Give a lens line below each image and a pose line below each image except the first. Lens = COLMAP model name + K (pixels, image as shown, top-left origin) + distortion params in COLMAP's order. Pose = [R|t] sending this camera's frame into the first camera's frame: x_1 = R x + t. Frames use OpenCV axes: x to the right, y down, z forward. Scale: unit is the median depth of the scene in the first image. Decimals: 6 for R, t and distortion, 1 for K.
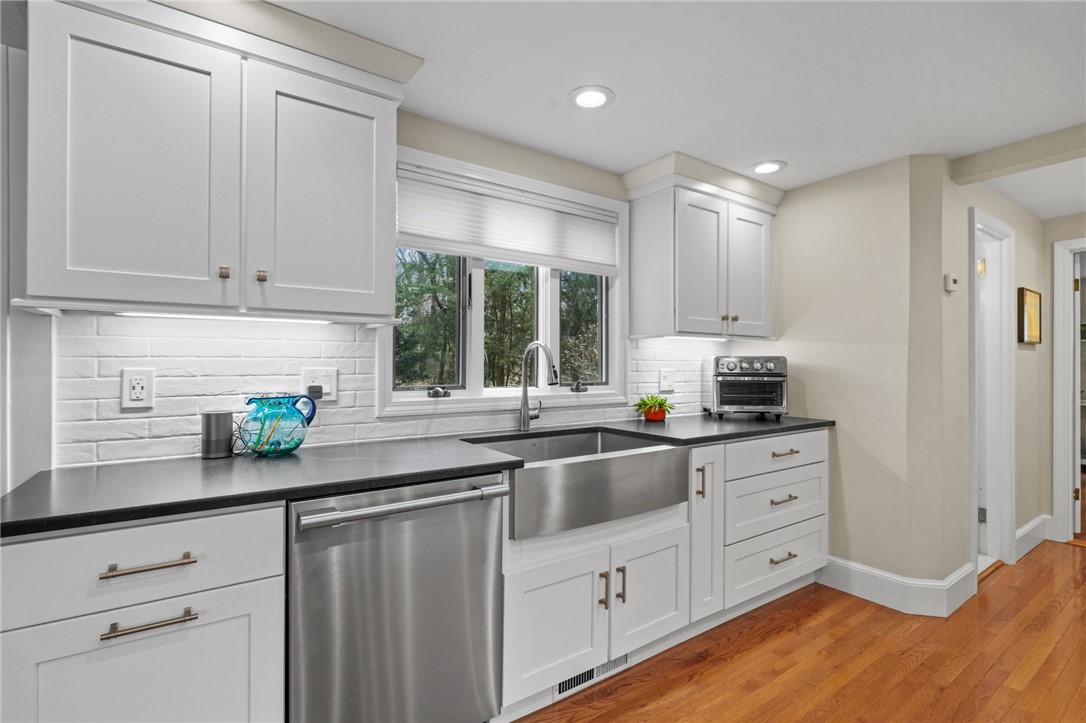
lens RADIAL K [[500.3, 0, 540.2], [0, 500.3, 363.8], [0, 0, 1]] dist [-0.002924, -0.000314]
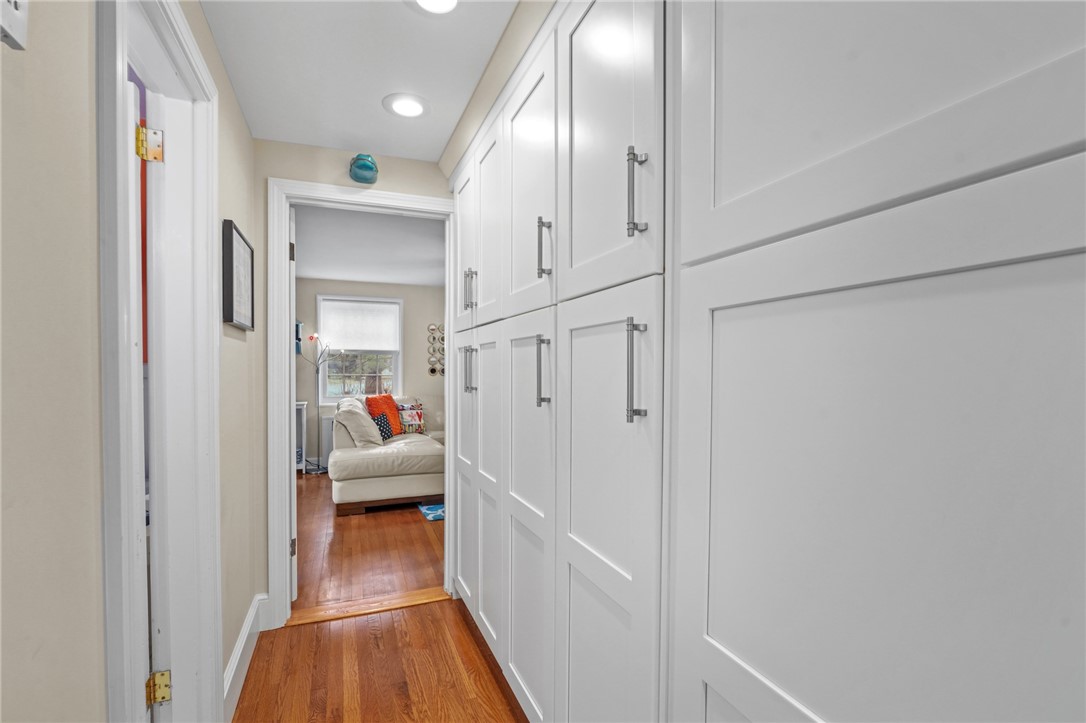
lens RADIAL K [[493.7, 0, 537.2], [0, 493.7, 368.5], [0, 0, 1]] dist [-0.005655, -0.000059]
pose [[0.224428, -0.005131, 0.974477, 0.484504], [-0.001145, 0.999984, 0.005529, 0.003685], [-0.974490, -0.002357, 0.224418, 0.517042]]
